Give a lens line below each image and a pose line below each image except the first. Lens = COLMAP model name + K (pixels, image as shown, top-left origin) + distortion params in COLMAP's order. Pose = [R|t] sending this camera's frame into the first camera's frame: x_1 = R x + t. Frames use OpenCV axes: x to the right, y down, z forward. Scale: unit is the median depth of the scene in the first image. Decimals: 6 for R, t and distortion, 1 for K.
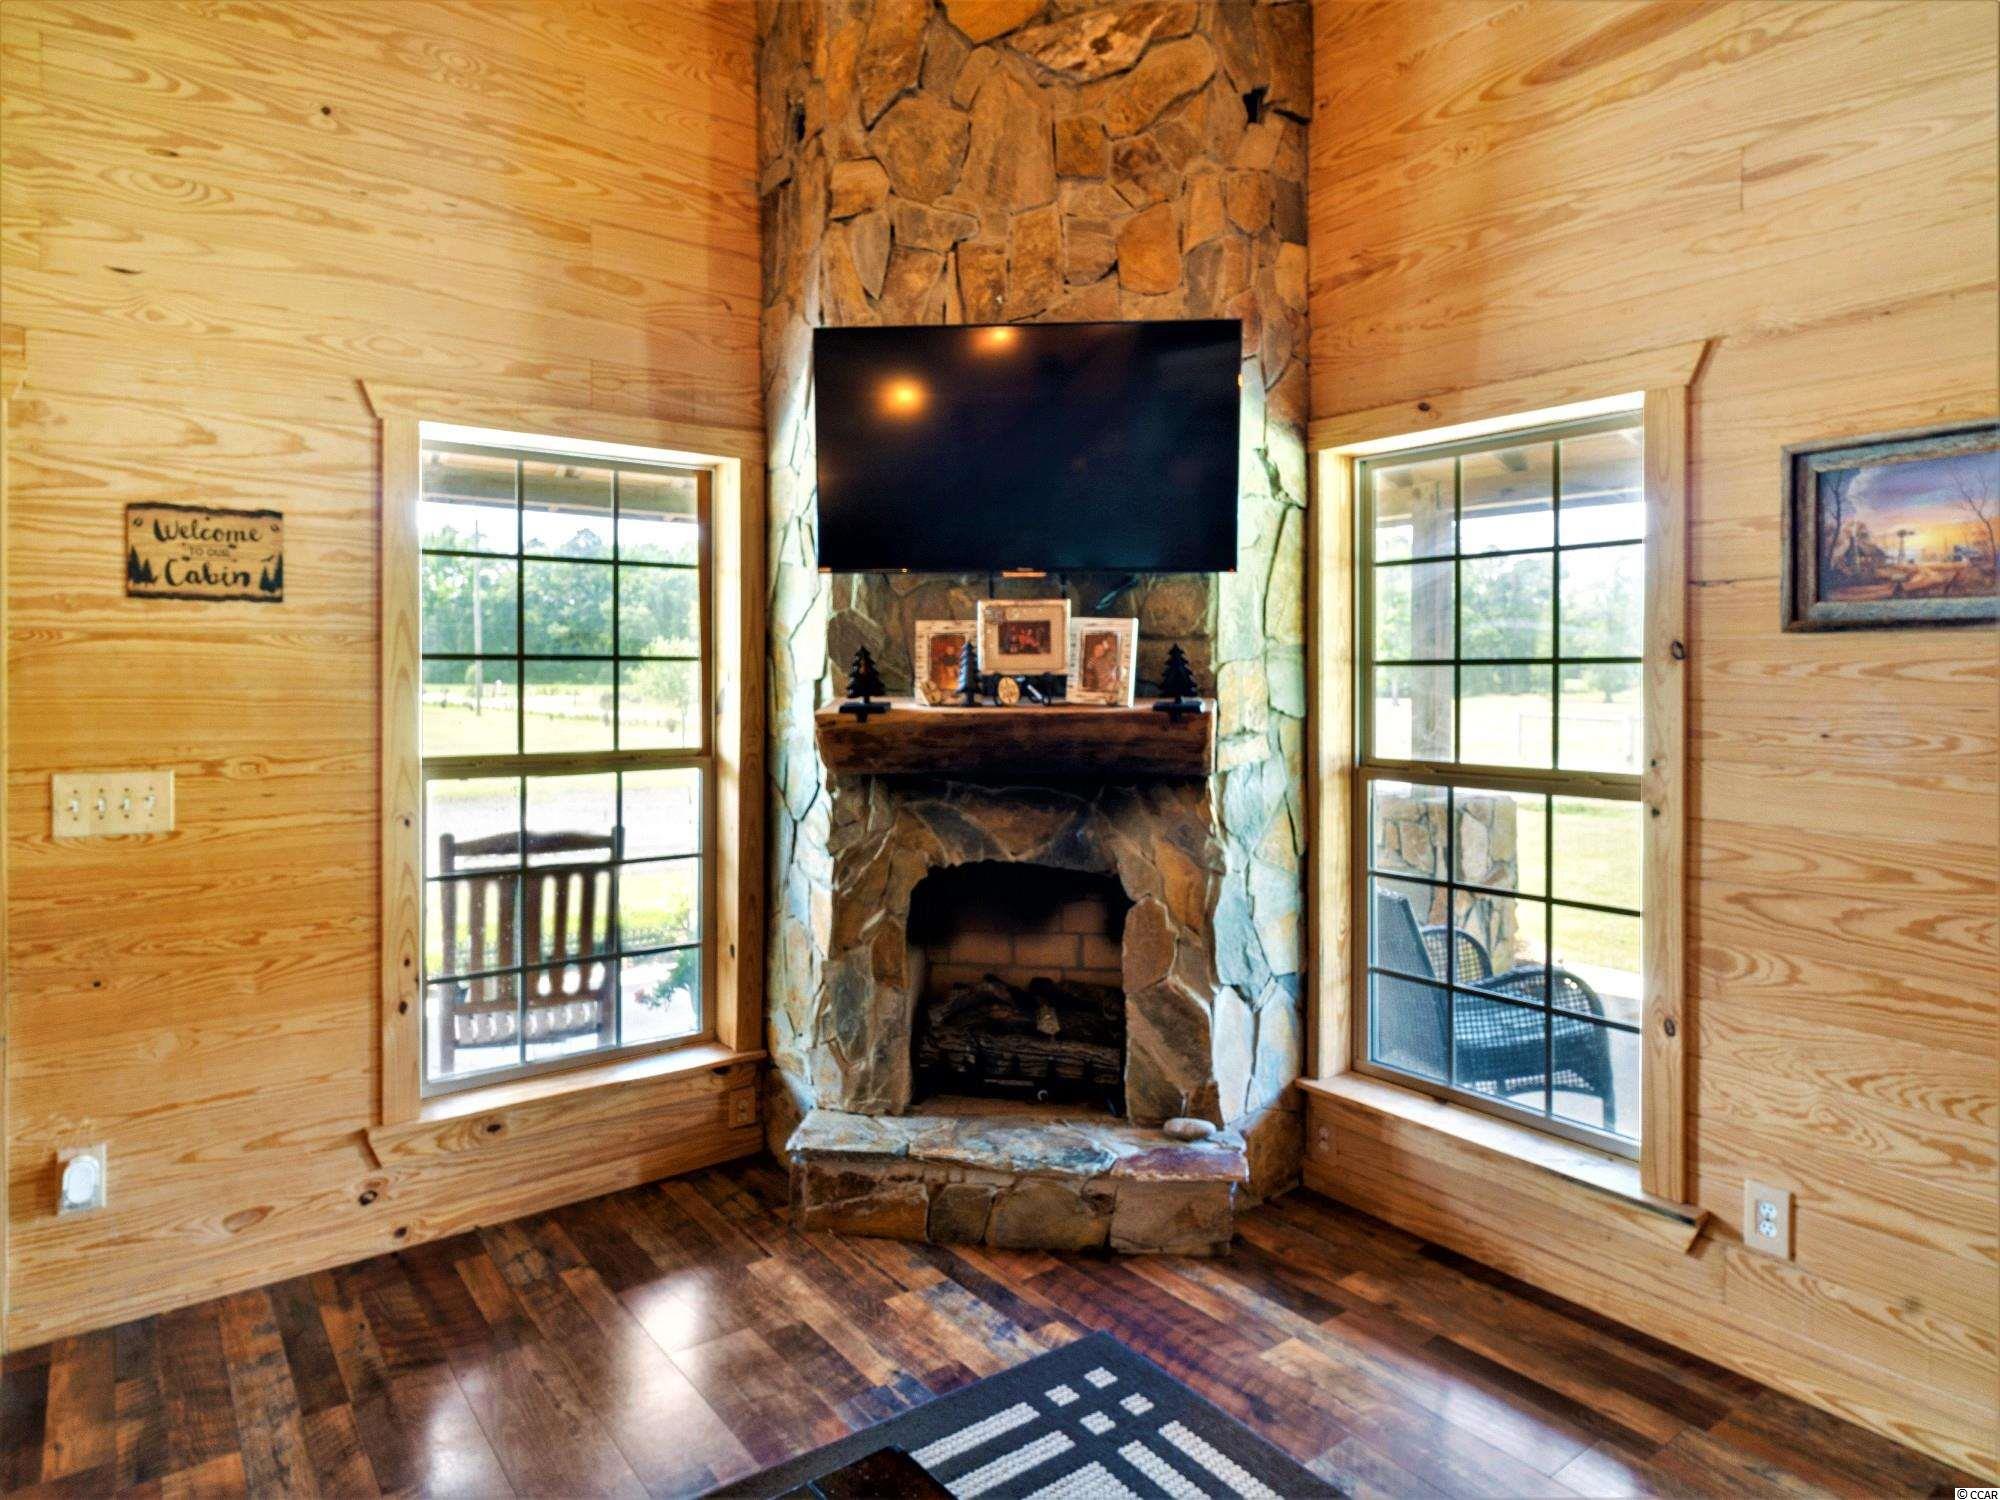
lens RADIAL K [[1153.6, 0, 999.9], [0, 1153.6, 686.8], [0, 0, 1]] dist [-0.007552, -0.000072]
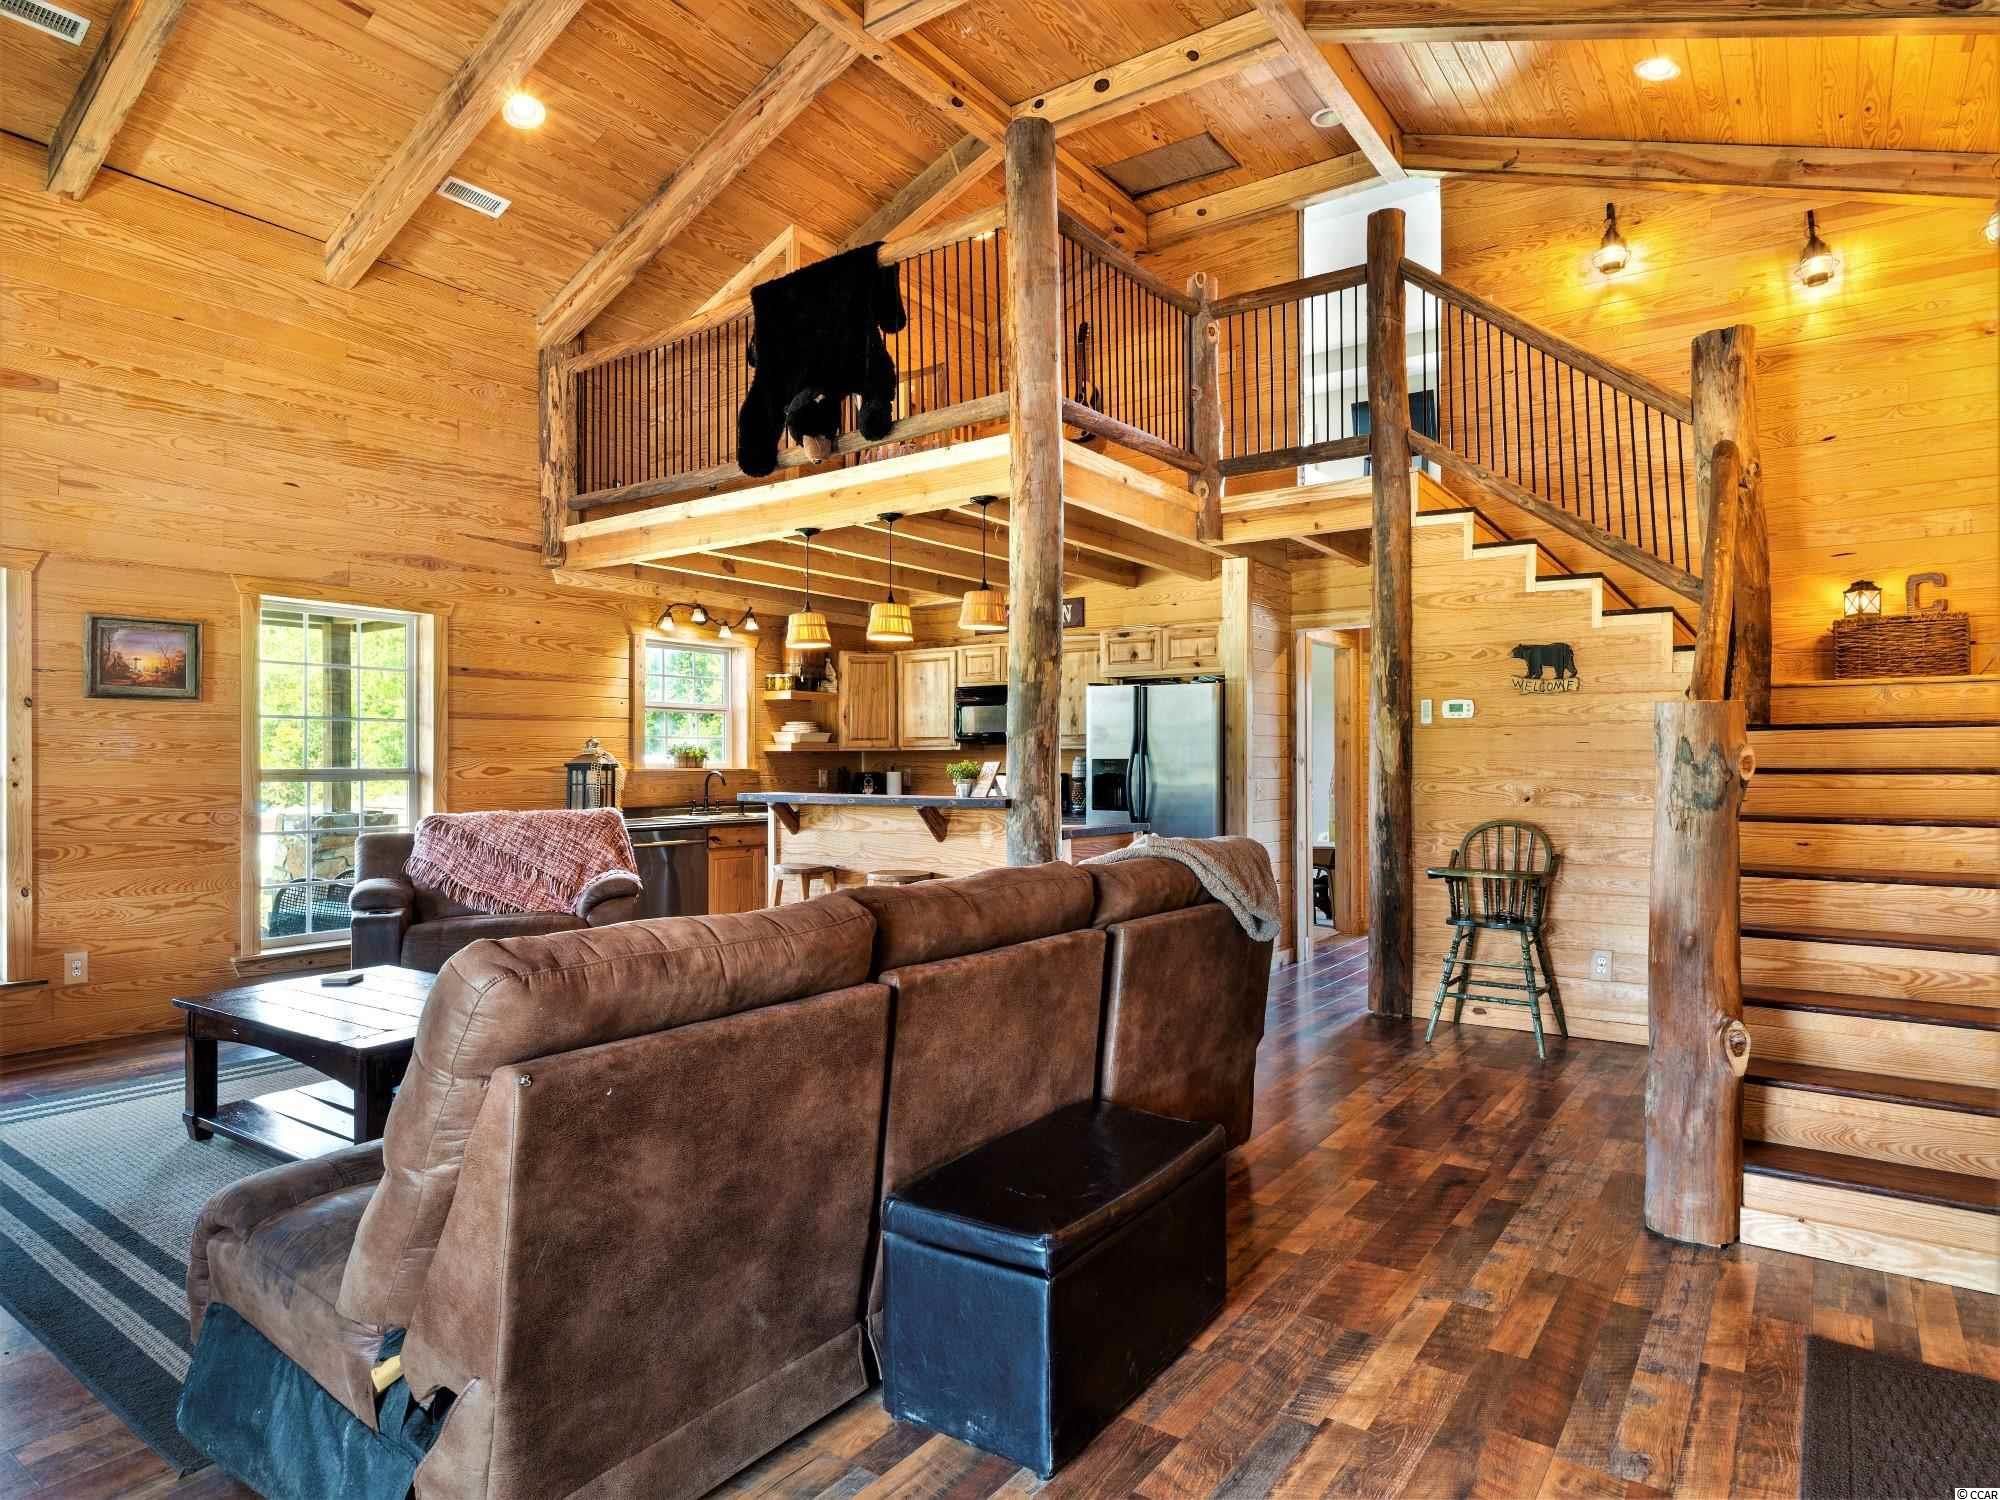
lens RADIAL K [[1153.6, 0, 1010.4], [0, 1153.6, 749.6], [0, 0, 1]] dist [-0.007552, -0.000072]
pose [[-0.308542, 0.006472, 0.951189, -1.526087], [0.010194, 0.999942, -0.003497, 0.062040], [-0.951156, 0.008618, -0.308590, -0.004970]]
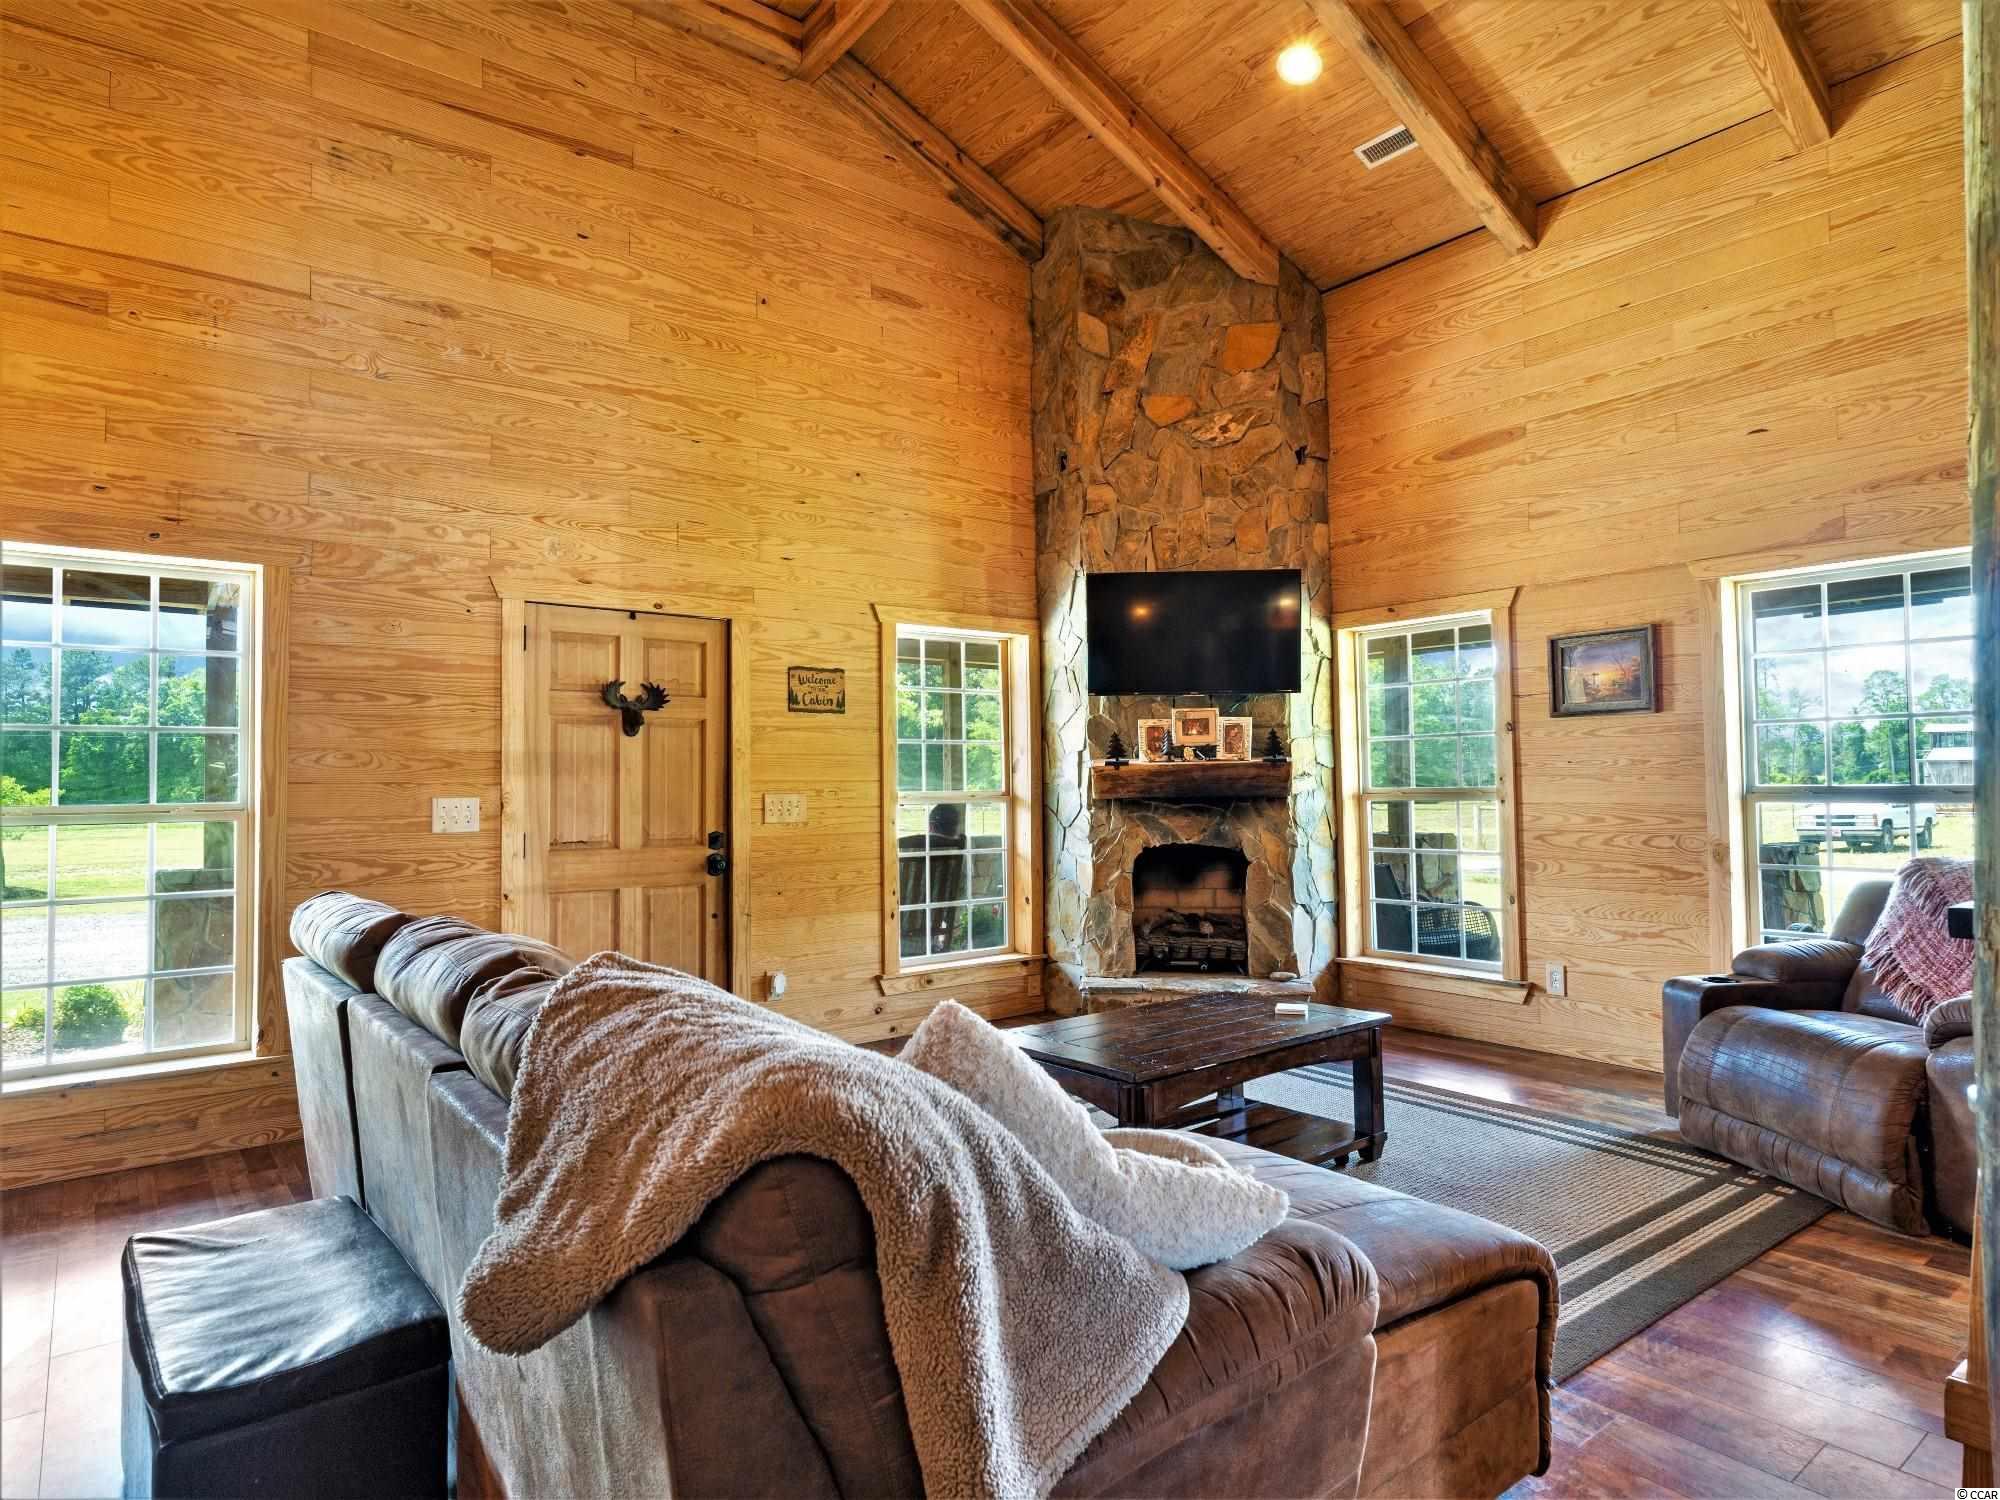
lens RADIAL K [[1153.6, 0, 998.1], [0, 1153.6, 747.0], [0, 0, 1]] dist [-0.007552, -0.000072]
pose [[0.999667, -0.012623, 0.022508, -0.362800], [0.013694, 0.998748, -0.048115, 0.082684], [-0.021872, 0.048407, 0.998588, -0.973990]]
